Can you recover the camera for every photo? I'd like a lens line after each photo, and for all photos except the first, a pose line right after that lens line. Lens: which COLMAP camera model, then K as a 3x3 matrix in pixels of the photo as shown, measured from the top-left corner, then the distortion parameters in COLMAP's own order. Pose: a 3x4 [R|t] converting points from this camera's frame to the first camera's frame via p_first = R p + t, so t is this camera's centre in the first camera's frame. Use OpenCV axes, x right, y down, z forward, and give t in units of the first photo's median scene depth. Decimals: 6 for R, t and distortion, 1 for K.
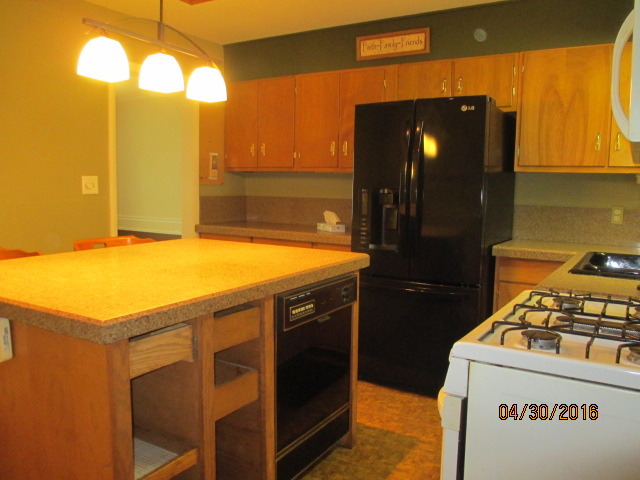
lens RADIAL K [[533.4, 0, 320.0], [0, 533.4, 240.0], [0, 0, 1]] dist [-0.059257, 0.017401]
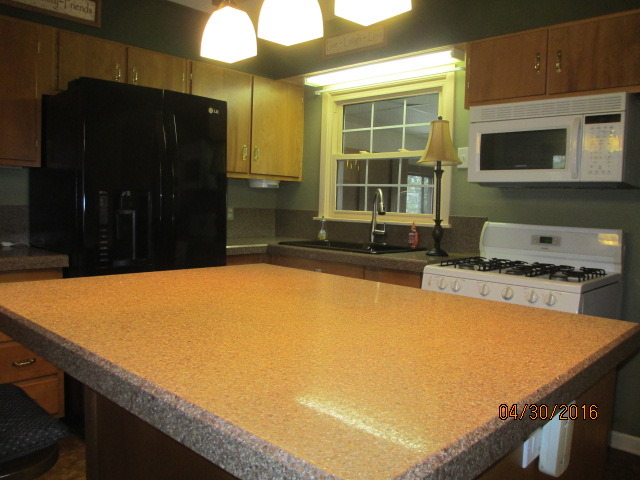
lens RADIAL K [[533.4, 0, 320.0], [0, 533.4, 240.0], [0, 0, 1]] dist [-0.059257, 0.017401]
pose [[0.210111, -0.082837, 0.974162, -0.609861], [0.073523, 0.994921, 0.068744, -0.055218], [-0.974909, 0.057180, 0.215134, 0.544248]]
